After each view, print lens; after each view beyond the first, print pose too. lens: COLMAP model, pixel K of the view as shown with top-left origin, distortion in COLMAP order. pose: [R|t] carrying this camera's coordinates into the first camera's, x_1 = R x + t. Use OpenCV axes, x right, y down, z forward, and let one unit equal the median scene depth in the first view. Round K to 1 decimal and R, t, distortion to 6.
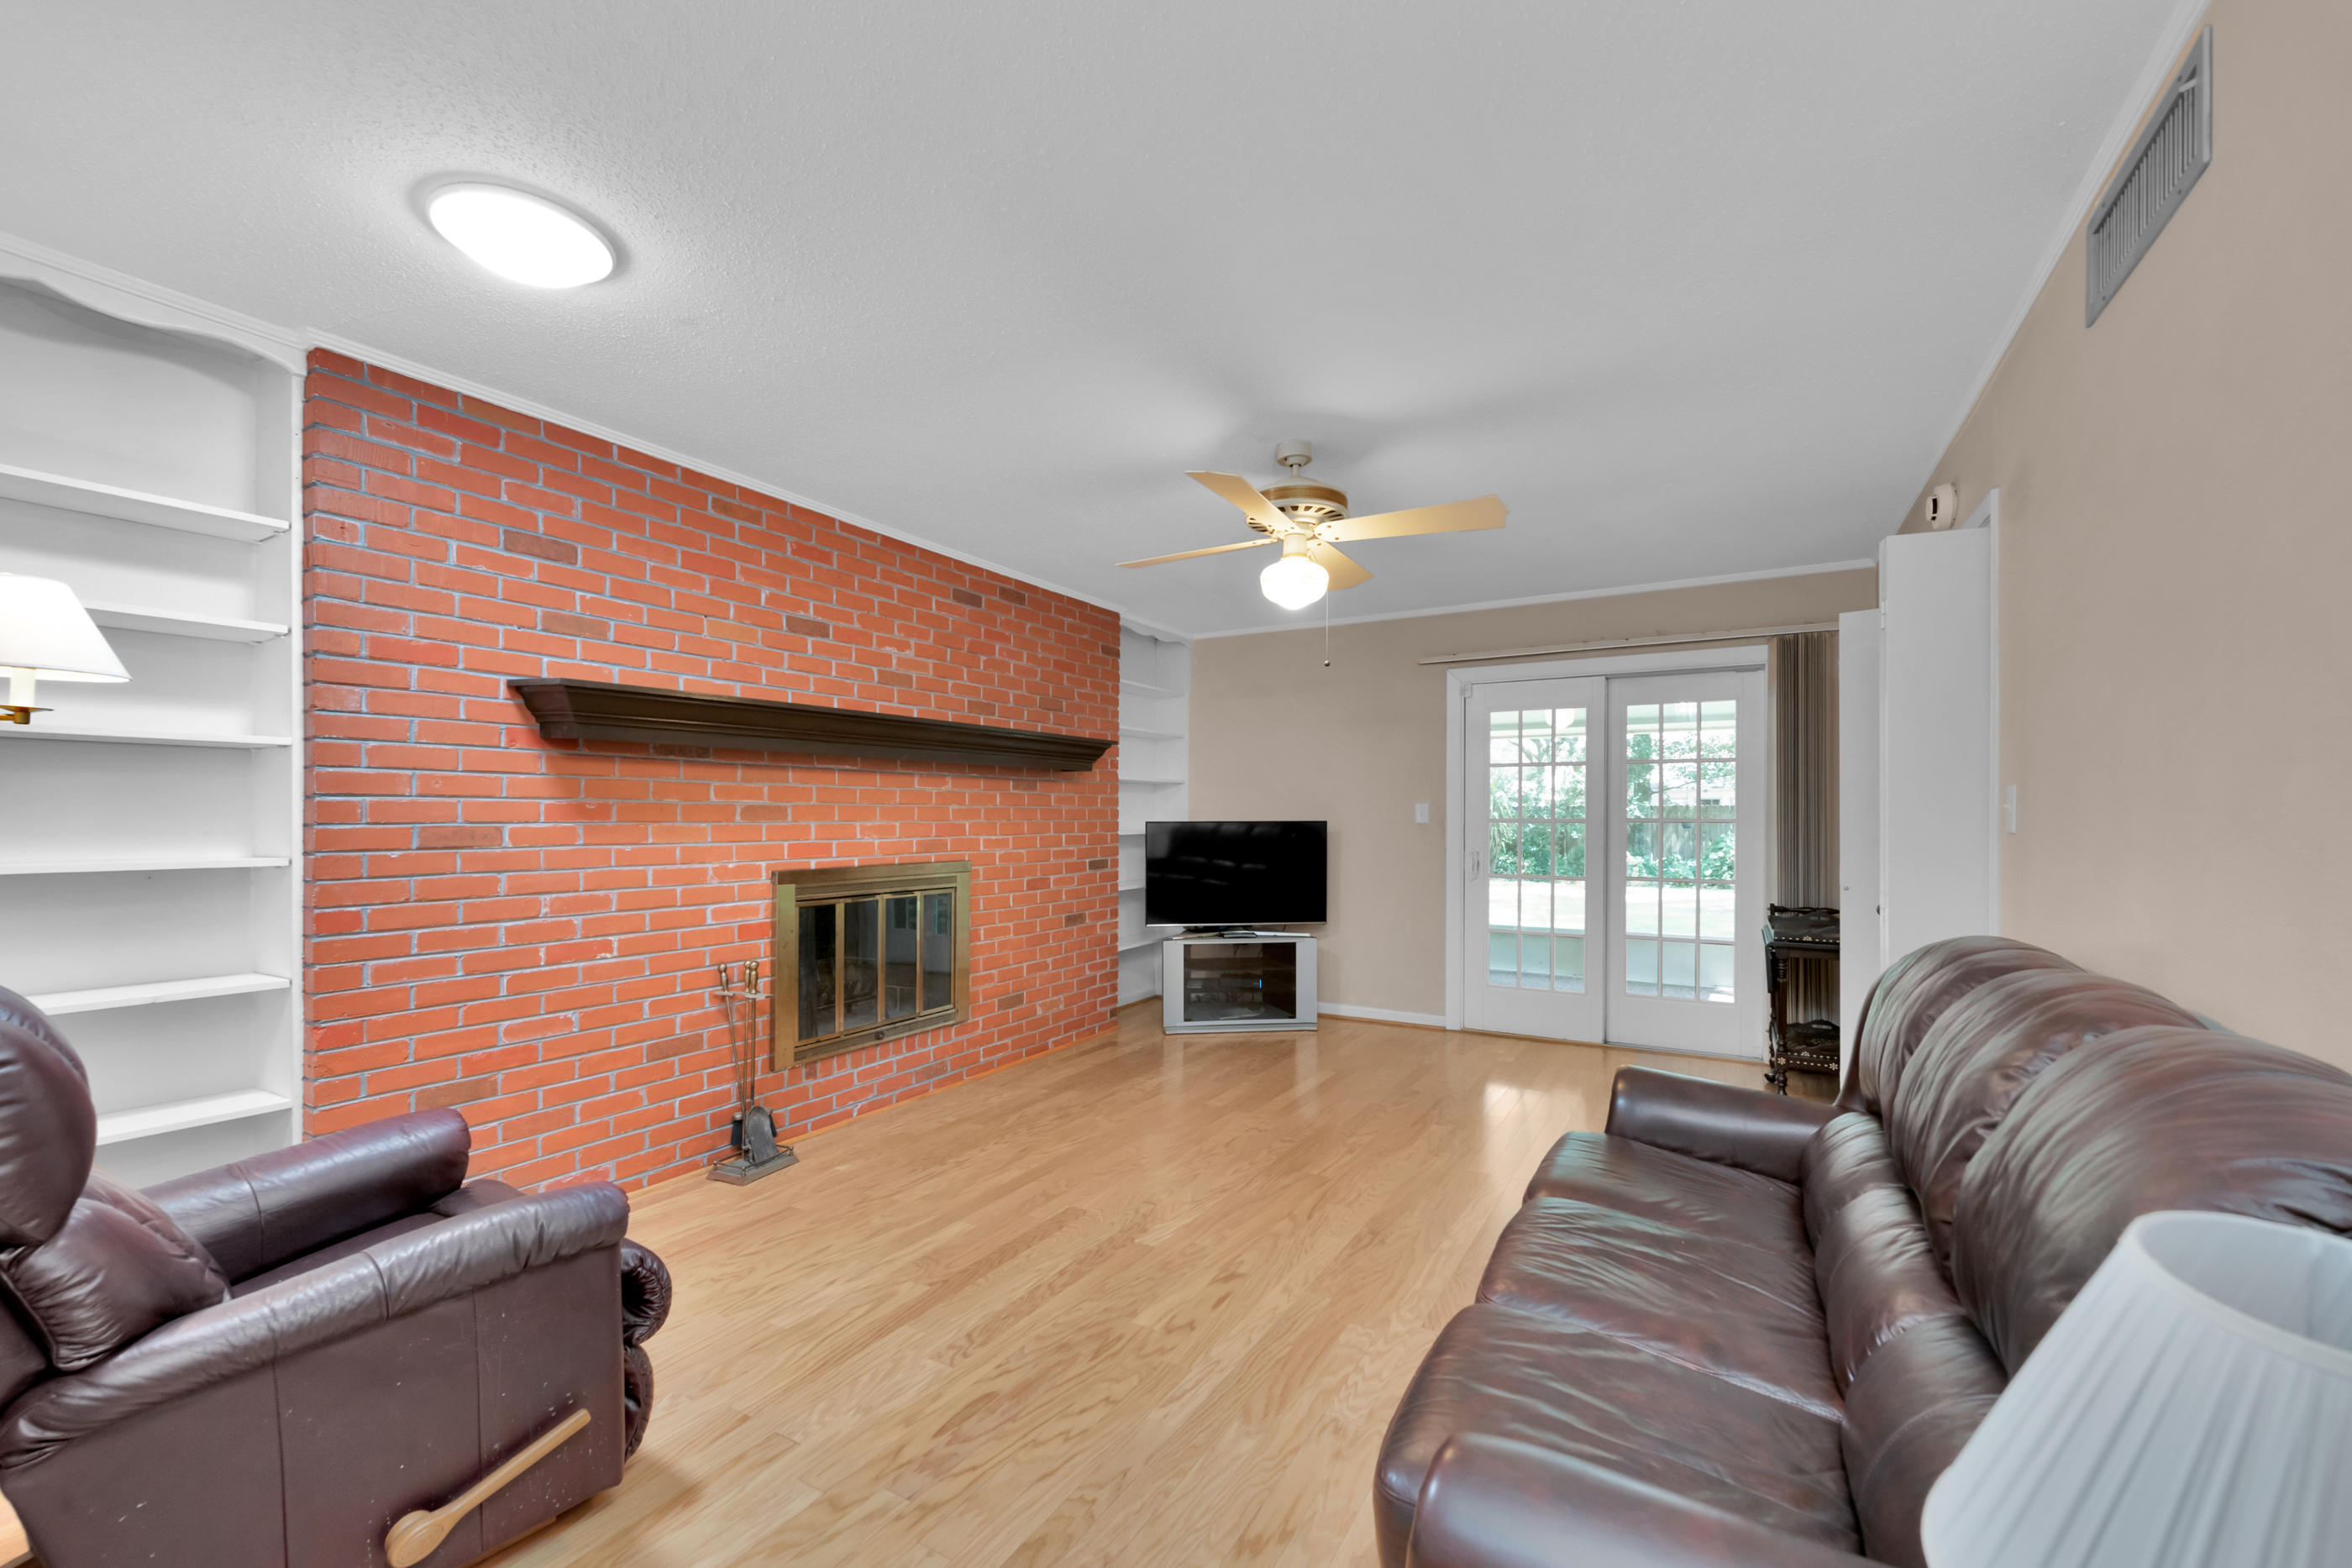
lens RADIAL K [[953.9, 0, 1169.4], [0, 953.9, 816.9], [0, 0, 1]] dist [0.000466, -0.000275]
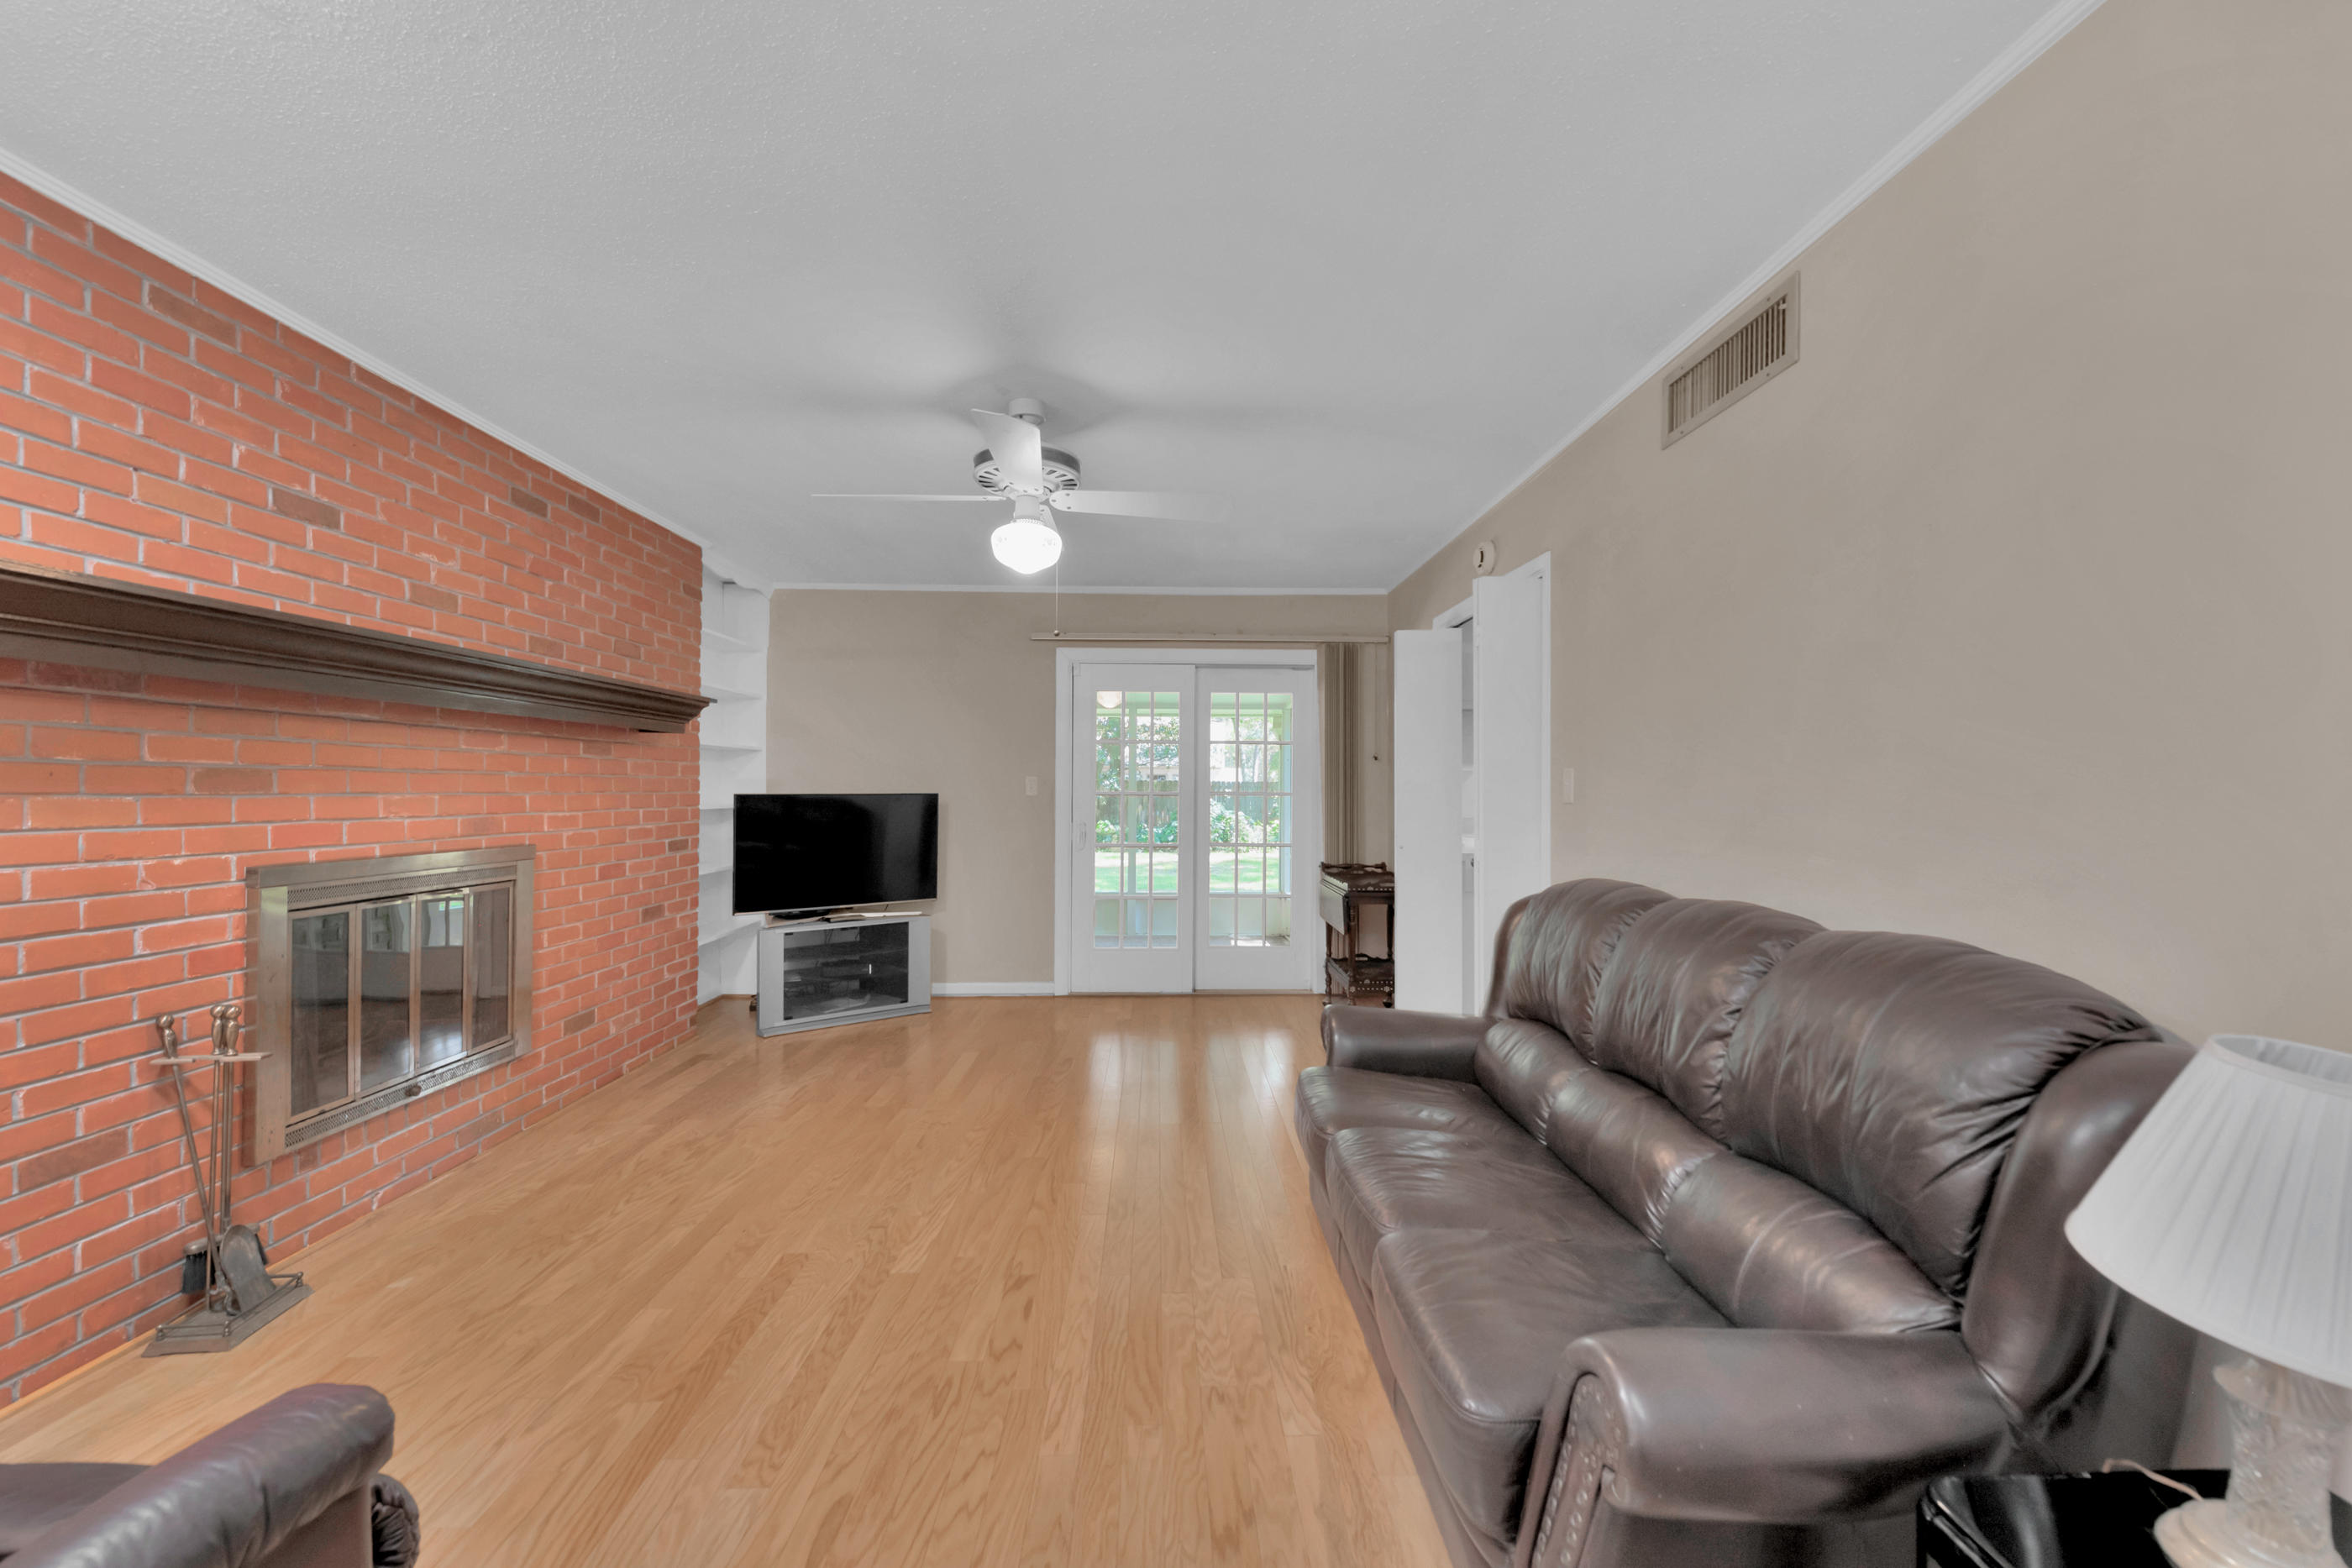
lens RADIAL K [[948.6, 0, 1176.4], [0, 948.6, 788.6], [0, 0, 1]] dist [0.001646, -0.003698]
pose [[0.846903, 0.003922, 0.531734, -0.181030], [-0.003479, 0.999992, -0.001834, 0.000161], [-0.531737, -0.000296, 0.846910, 0.079458]]
